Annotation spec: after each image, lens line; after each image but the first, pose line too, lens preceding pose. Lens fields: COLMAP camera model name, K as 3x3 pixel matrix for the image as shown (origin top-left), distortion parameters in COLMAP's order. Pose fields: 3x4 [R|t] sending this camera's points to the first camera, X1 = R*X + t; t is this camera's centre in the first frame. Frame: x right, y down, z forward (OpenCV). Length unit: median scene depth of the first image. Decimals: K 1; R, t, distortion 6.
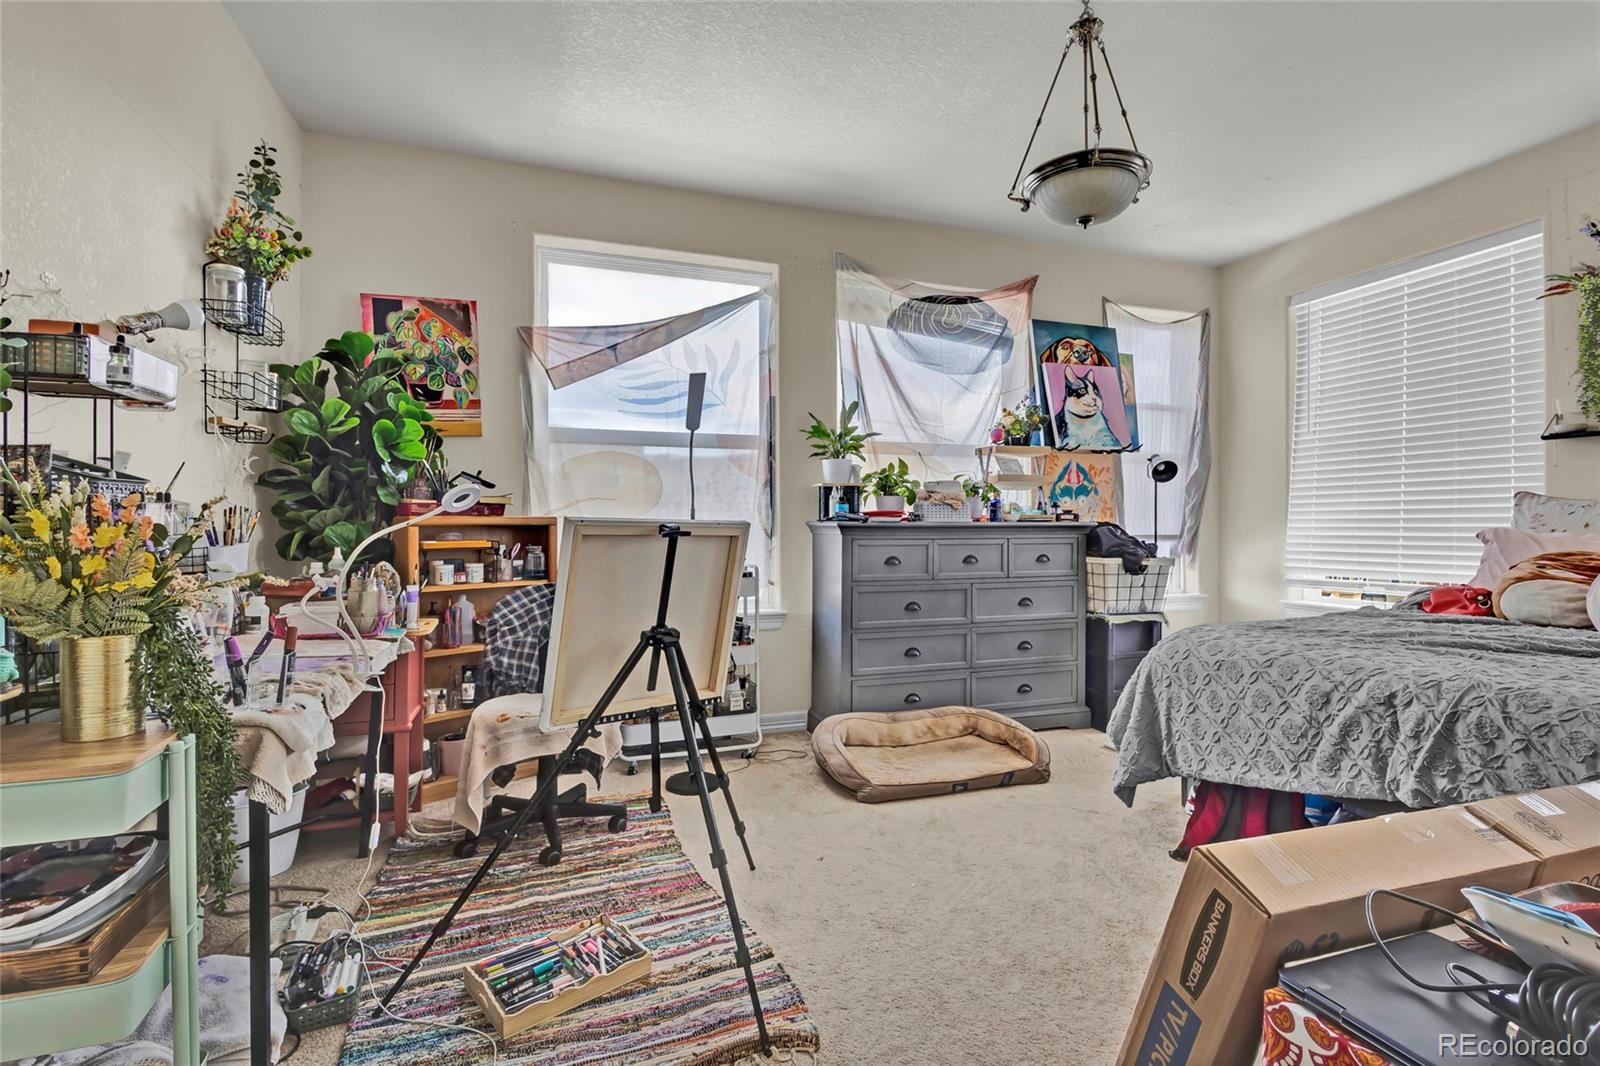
lens RADIAL K [[759.4, 0, 802.0], [0, 759.4, 527.5], [0, 0, 1]] dist [0.009521, -0.000379]
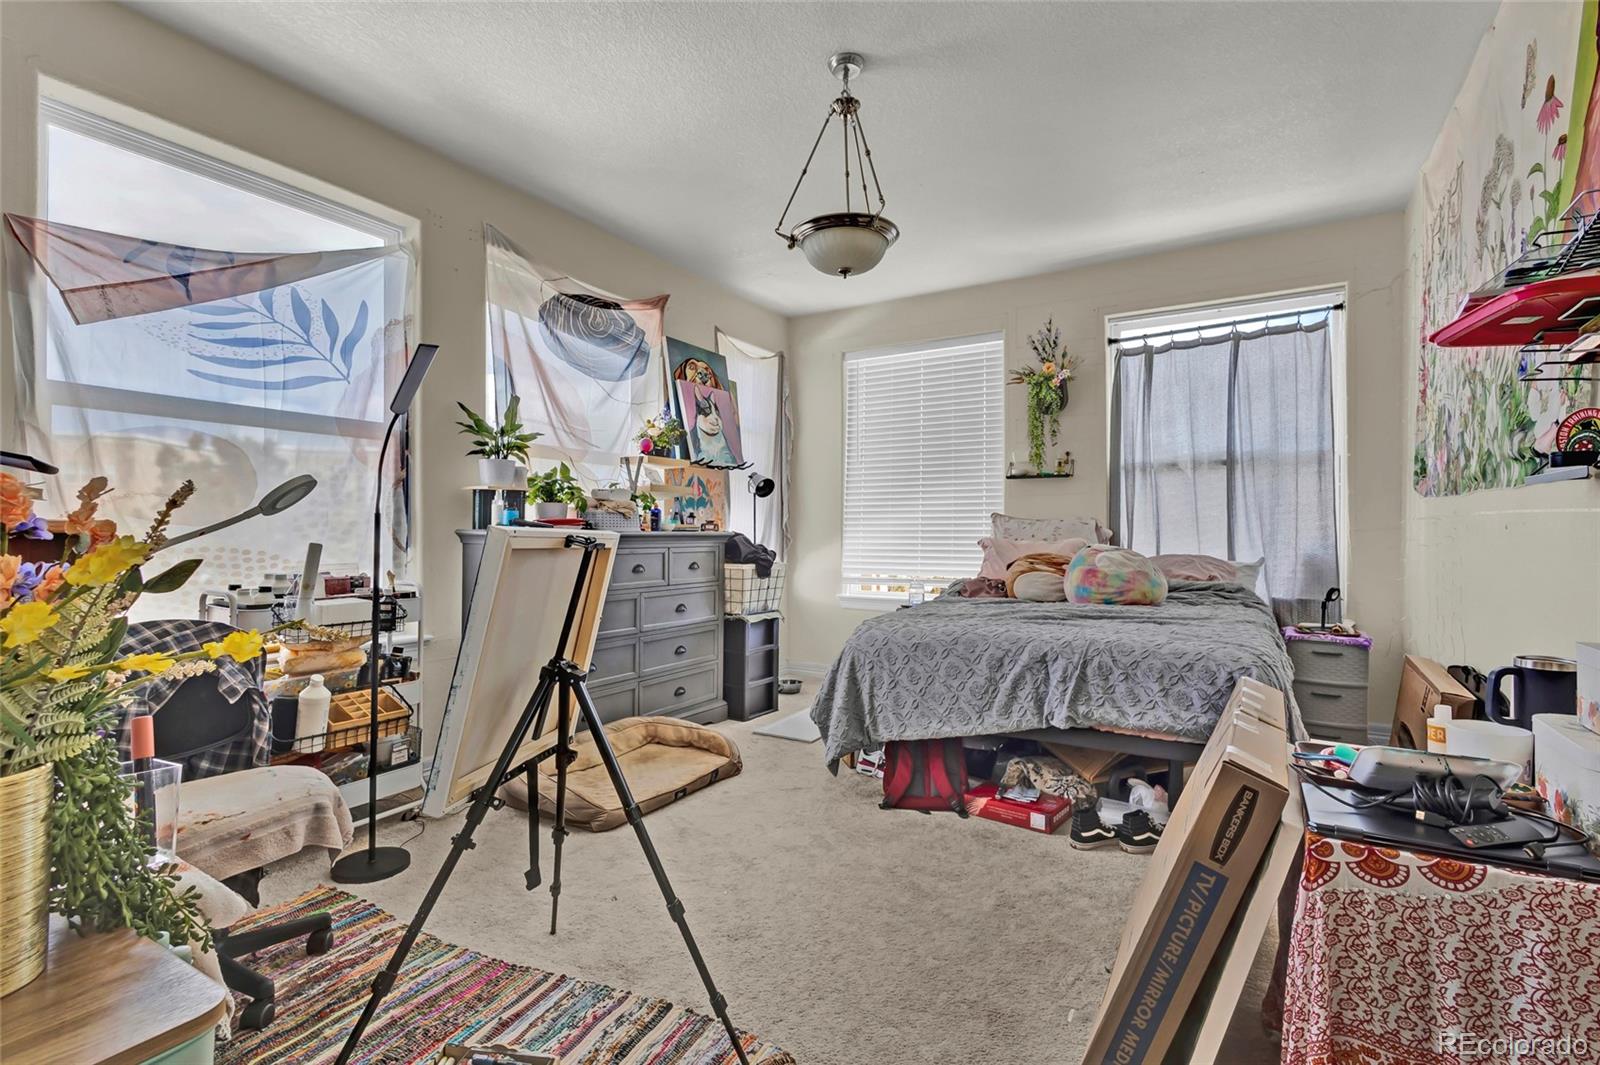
lens RADIAL K [[759.4, 0, 801.1], [0, 759.4, 533.6], [0, 0, 1]] dist [0.009521, -0.000379]
pose [[0.769672, 0.003134, 0.638431, -0.281075], [-0.002343, 0.999995, -0.002085, -0.002659], [-0.638435, 0.000109, 0.769676, 0.106972]]
